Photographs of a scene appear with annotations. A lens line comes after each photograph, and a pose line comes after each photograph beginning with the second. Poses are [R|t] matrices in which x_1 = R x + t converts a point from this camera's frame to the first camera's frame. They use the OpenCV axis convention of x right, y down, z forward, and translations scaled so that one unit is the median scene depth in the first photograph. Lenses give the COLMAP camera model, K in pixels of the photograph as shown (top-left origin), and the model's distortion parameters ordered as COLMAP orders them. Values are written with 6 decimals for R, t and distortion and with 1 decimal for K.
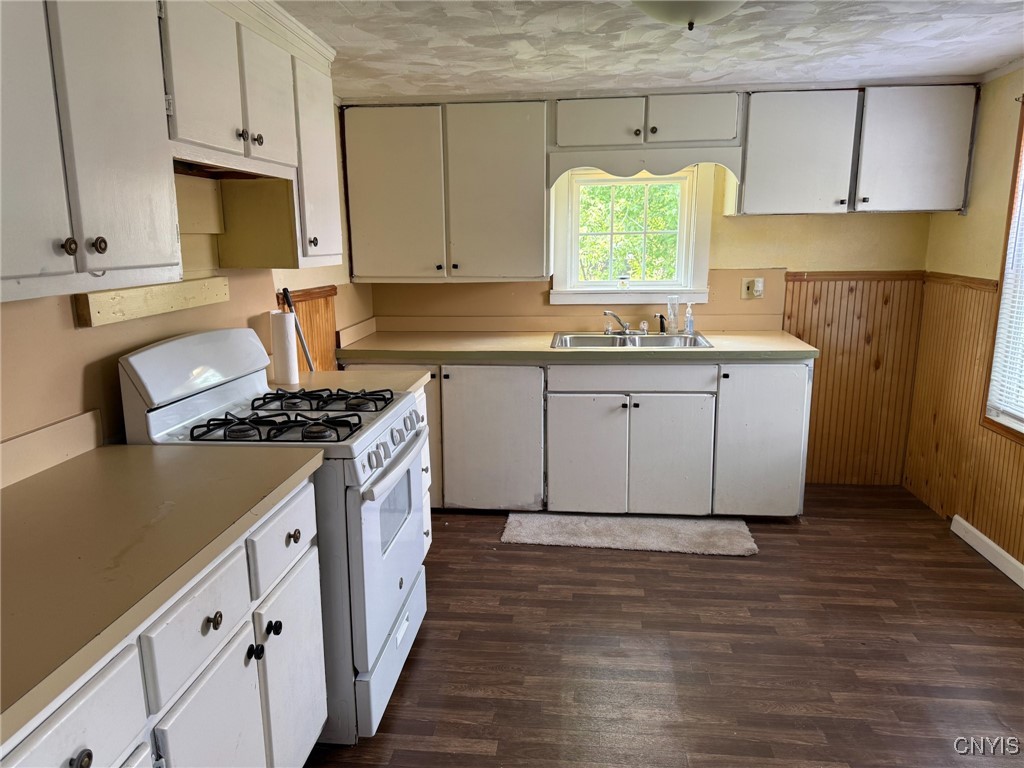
lens RADIAL K [[712.2, 0, 516.7], [0, 712.2, 391.2], [0, 0, 1]] dist [0.045217, -0.003832]
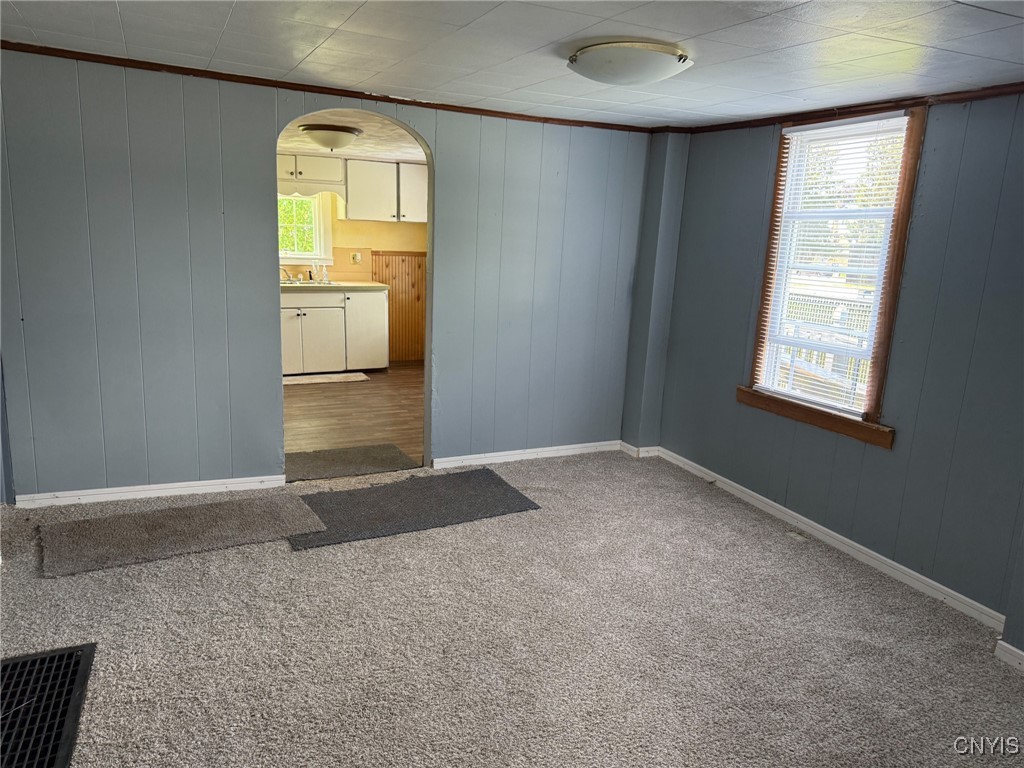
lens RADIAL K [[712.2, 0, 513.3], [0, 712.2, 385.4], [0, 0, 1]] dist [0.045217, -0.003832]
pose [[0.848425, -0.071986, 0.524397, -0.378042], [0.075701, 0.997027, 0.014390, 0.223093], [-0.523874, 0.027489, 0.851352, -0.933383]]
